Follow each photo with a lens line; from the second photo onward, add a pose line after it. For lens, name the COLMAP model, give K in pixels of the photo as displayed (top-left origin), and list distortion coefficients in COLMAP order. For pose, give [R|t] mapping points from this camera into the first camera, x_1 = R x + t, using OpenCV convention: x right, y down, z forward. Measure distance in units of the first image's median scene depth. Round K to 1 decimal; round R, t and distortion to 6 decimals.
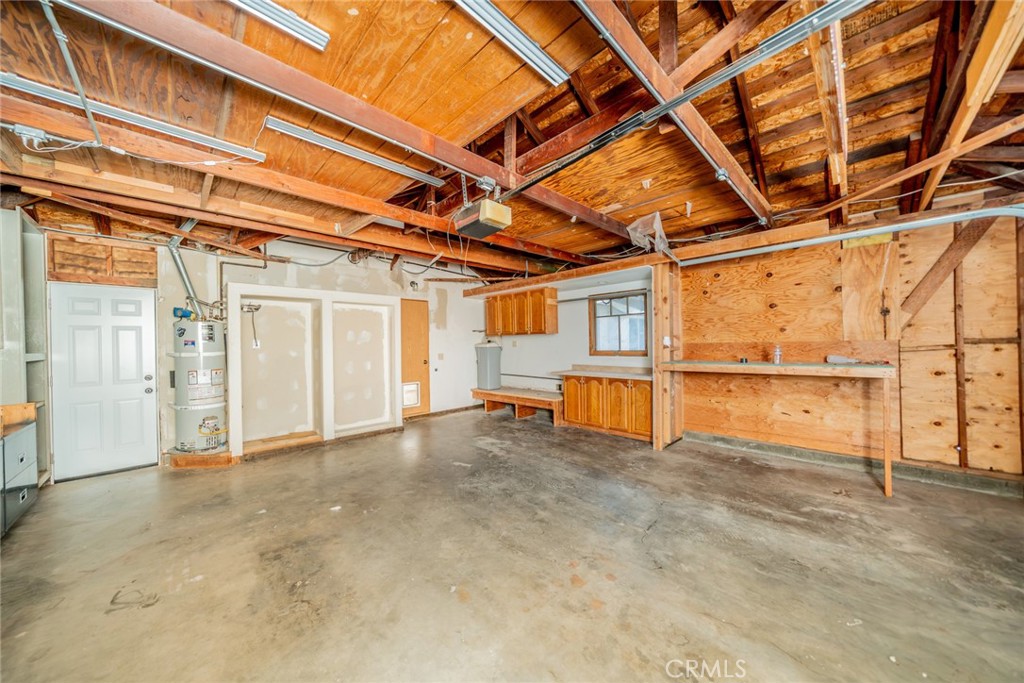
lens RADIAL K [[349.0, 0, 507.1], [0, 349.0, 343.5], [0, 0, 1]] dist [-0.007354, 0.000004]
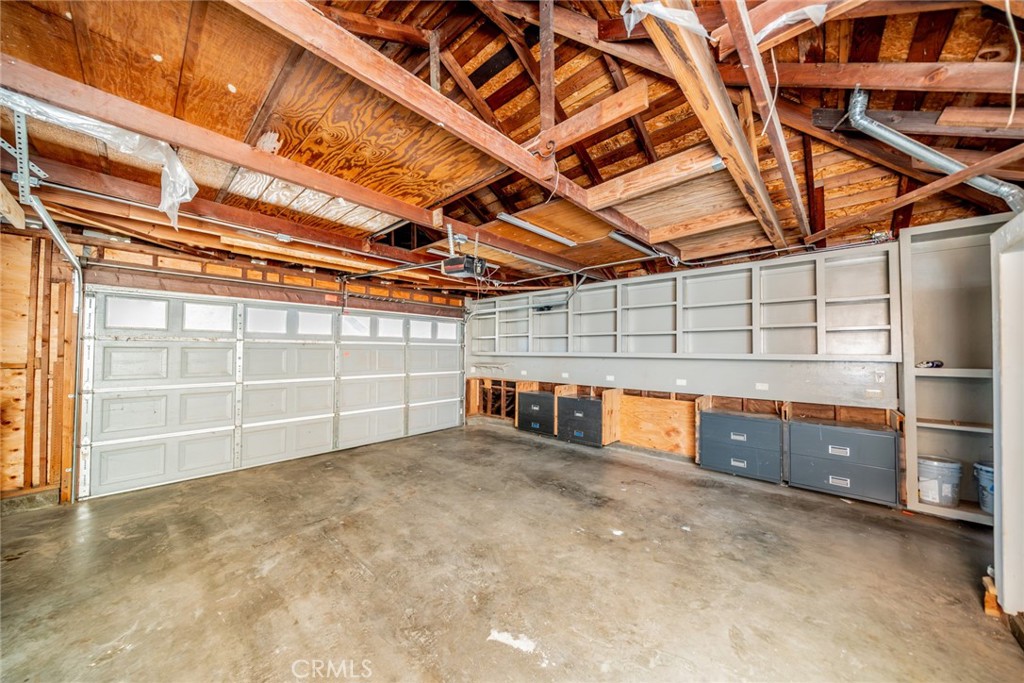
lens RADIAL K [[349.0, 0, 507.1], [0, 349.0, 343.5], [0, 0, 1]] dist [-0.007354, 0.000004]
pose [[-0.998524, 0.007773, -0.053760, -0.141136], [0.009129, 0.999645, -0.025039, -0.029875], [0.053546, -0.025492, -0.998240, 2.004011]]
